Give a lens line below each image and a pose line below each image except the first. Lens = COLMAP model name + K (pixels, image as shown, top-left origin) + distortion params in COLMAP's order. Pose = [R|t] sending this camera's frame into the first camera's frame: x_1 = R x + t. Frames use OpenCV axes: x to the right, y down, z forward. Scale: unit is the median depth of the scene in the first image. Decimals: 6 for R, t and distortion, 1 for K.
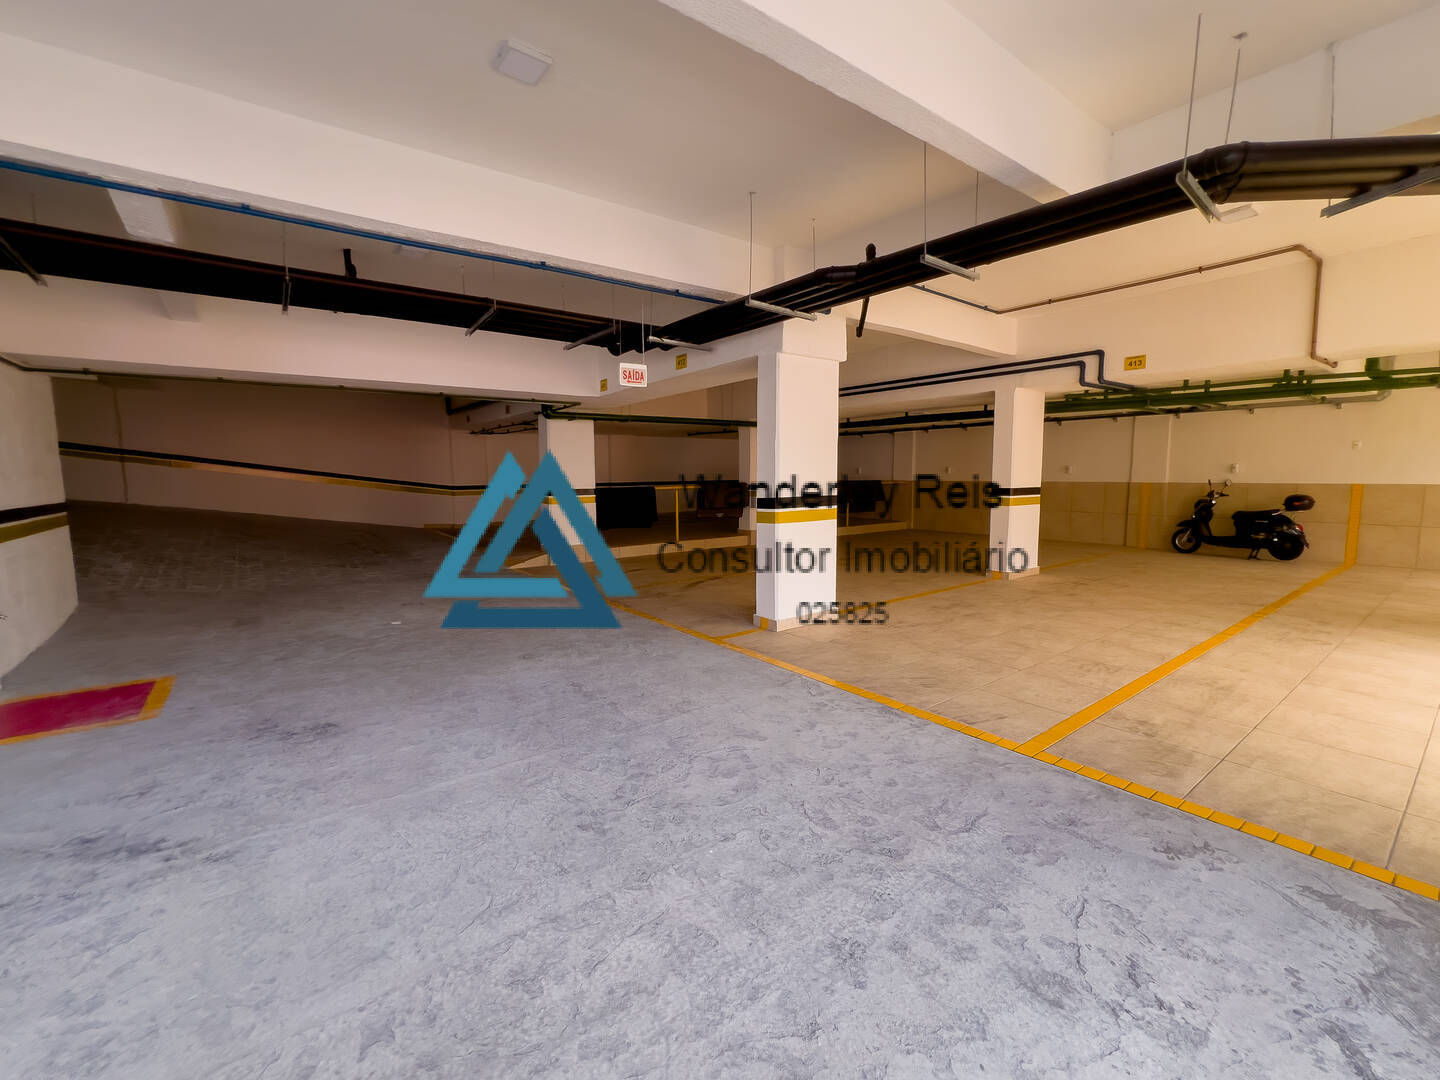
lens RADIAL K [[595.0, 0, 705.9], [0, 595.0, 540.1], [0, 0, 1]] dist [-0.015502, 0.004802]
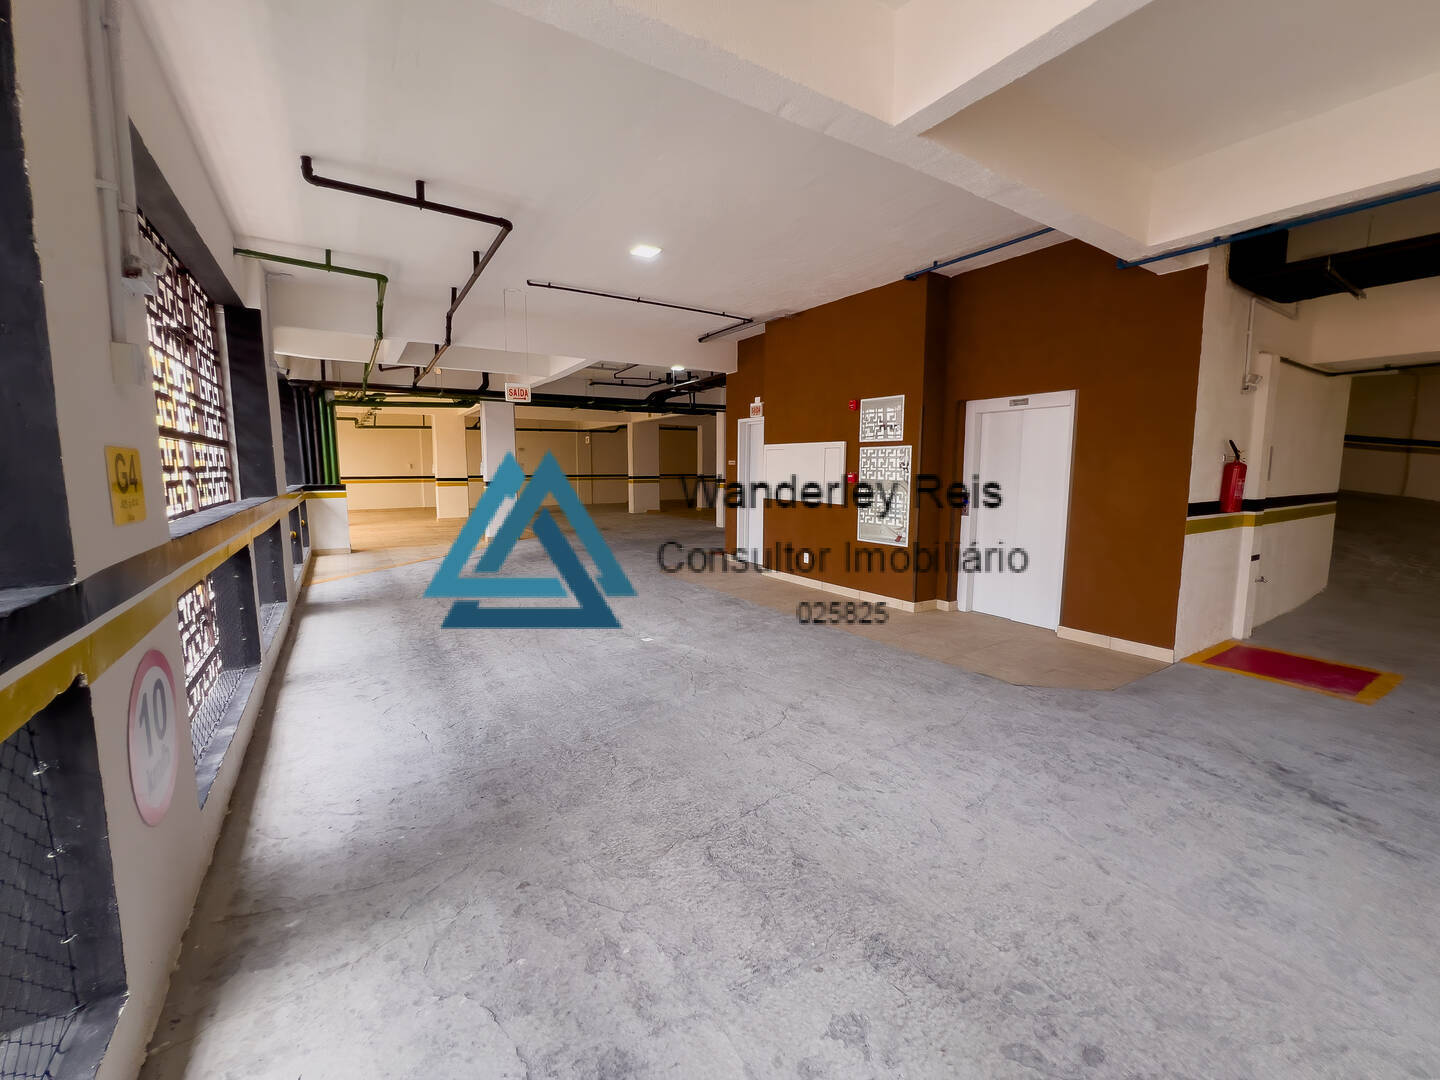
lens RADIAL K [[595.0, 0, 716.8], [0, 595.0, 537.3], [0, 0, 1]] dist [-0.015502, 0.004802]
pose [[-0.072656, 0.120245, -0.990082, 0.177124], [-0.109461, 0.985747, 0.127751, 0.011848], [0.991332, 0.117658, -0.058459, -0.142008]]
